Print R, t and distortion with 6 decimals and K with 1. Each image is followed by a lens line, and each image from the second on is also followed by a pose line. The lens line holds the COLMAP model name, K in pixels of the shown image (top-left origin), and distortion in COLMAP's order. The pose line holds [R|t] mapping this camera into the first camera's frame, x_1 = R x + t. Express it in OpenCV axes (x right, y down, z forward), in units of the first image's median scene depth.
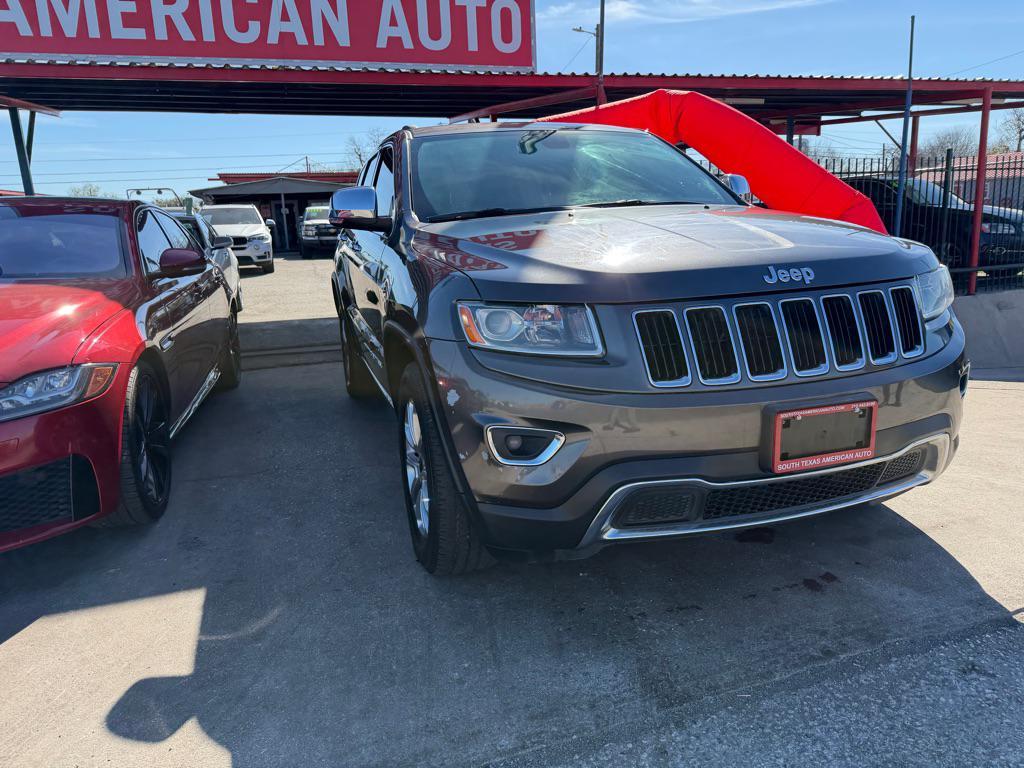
lens RADIAL K [[718.0, 0, 515.8], [0, 718.0, 379.0], [0, 0, 1]] dist [0.024194, -0.033163]
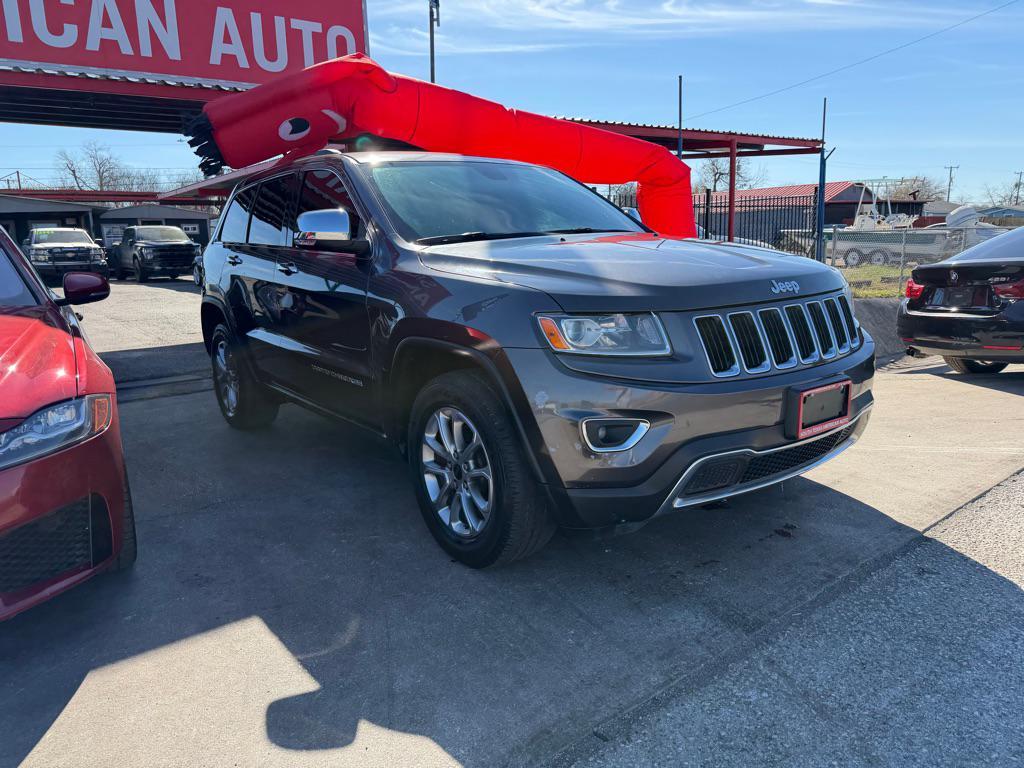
lens RADIAL K [[718.0, 0, 513.3], [0, 718.0, 383.9], [0, 0, 1]] dist [0.024194, -0.033163]
pose [[0.944853, -0.054842, 0.322871, -0.403798], [0.064090, 0.997780, -0.018072, 0.017115], [-0.321164, 0.037768, 0.946270, -0.045655]]
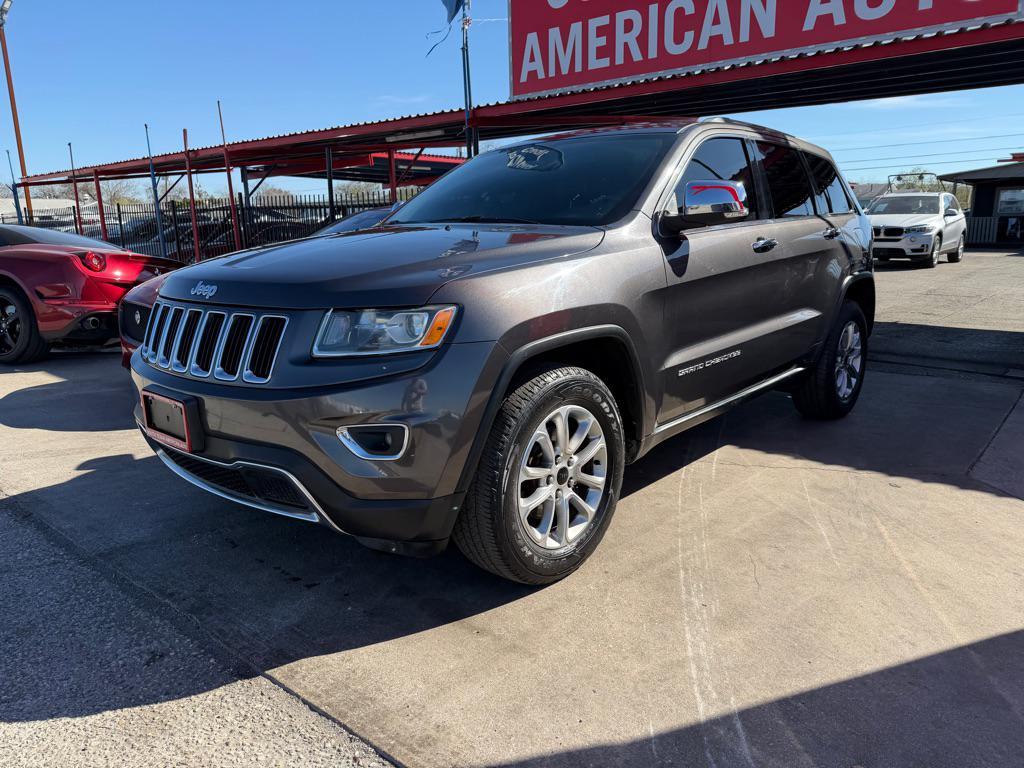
lens RADIAL K [[718.0, 0, 511.2], [0, 718.0, 388.6], [0, 0, 1]] dist [0.024194, -0.033163]
pose [[0.512124, 0.218738, -0.830592, 1.348877], [-0.189963, 0.971926, 0.138832, -0.198806], [0.837641, 0.086683, 0.539299, 0.633117]]
